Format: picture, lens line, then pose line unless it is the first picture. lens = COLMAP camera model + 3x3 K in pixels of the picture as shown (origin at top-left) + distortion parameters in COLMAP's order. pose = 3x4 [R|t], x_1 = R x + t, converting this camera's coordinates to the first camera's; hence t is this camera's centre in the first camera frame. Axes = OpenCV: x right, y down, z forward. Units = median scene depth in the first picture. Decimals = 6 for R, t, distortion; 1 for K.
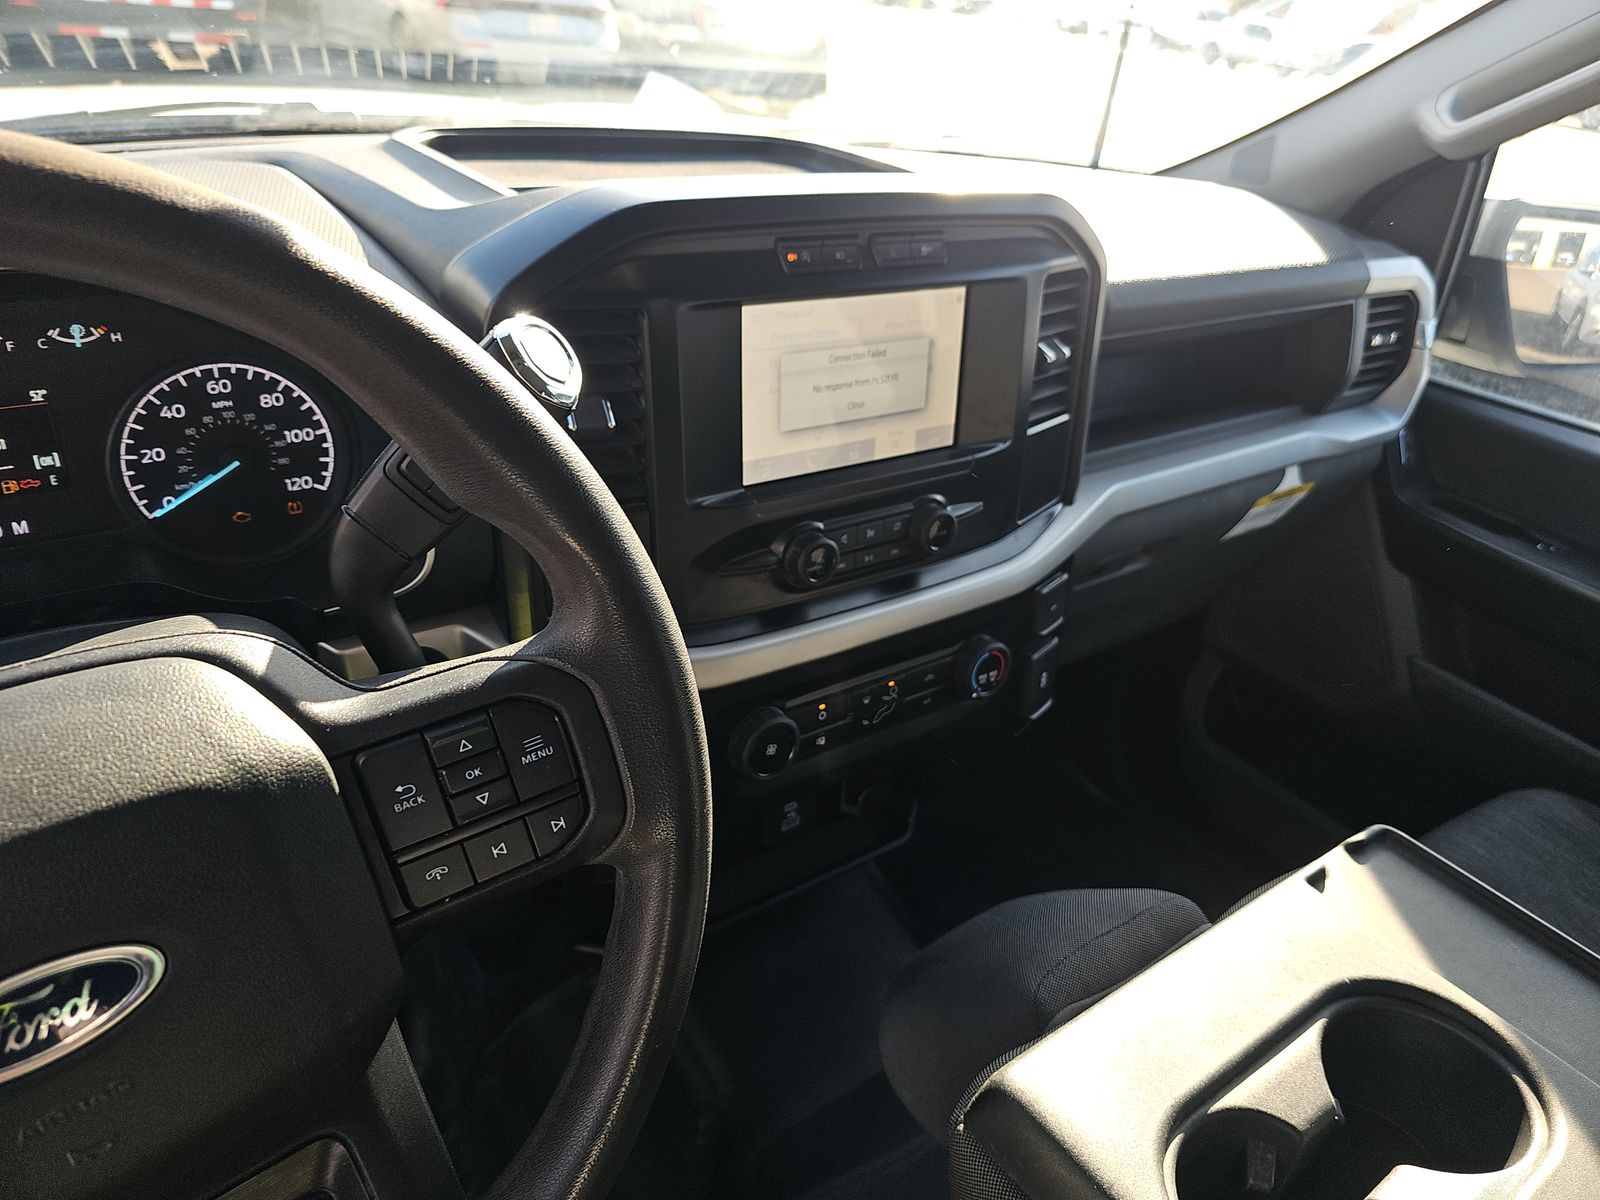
lens RADIAL K [[1040.7, 0, 795.0], [0, 1040.7, 568.7], [0, 0, 1]] dist [0.063702, -0.075323]
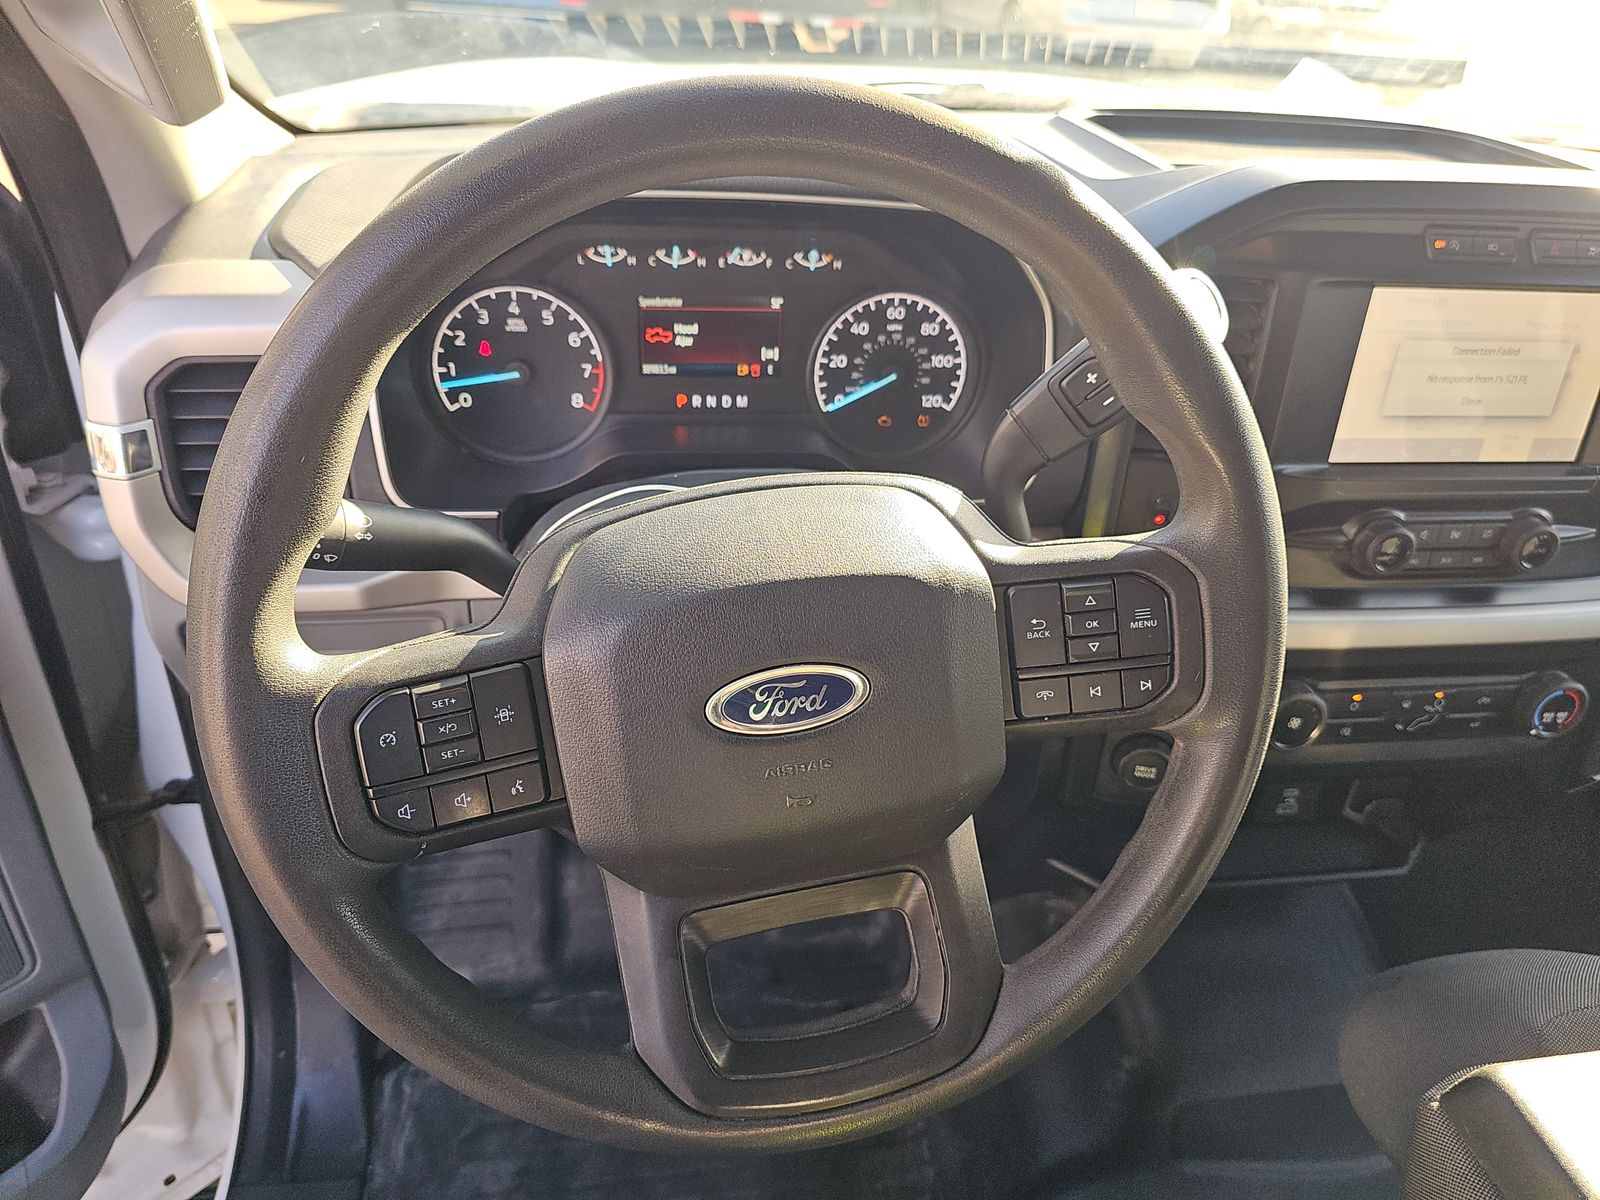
lens RADIAL K [[1070.4, 0, 797.8], [0, 1070.4, 590.5], [0, 0, 1]] dist [0.047320, -0.050054]
pose [[0.892883, 0.209277, -0.398703, -0.066703], [-0.201620, 0.977526, 0.061577, 0.084280], [0.402629, 0.025405, 0.915011, -0.182787]]
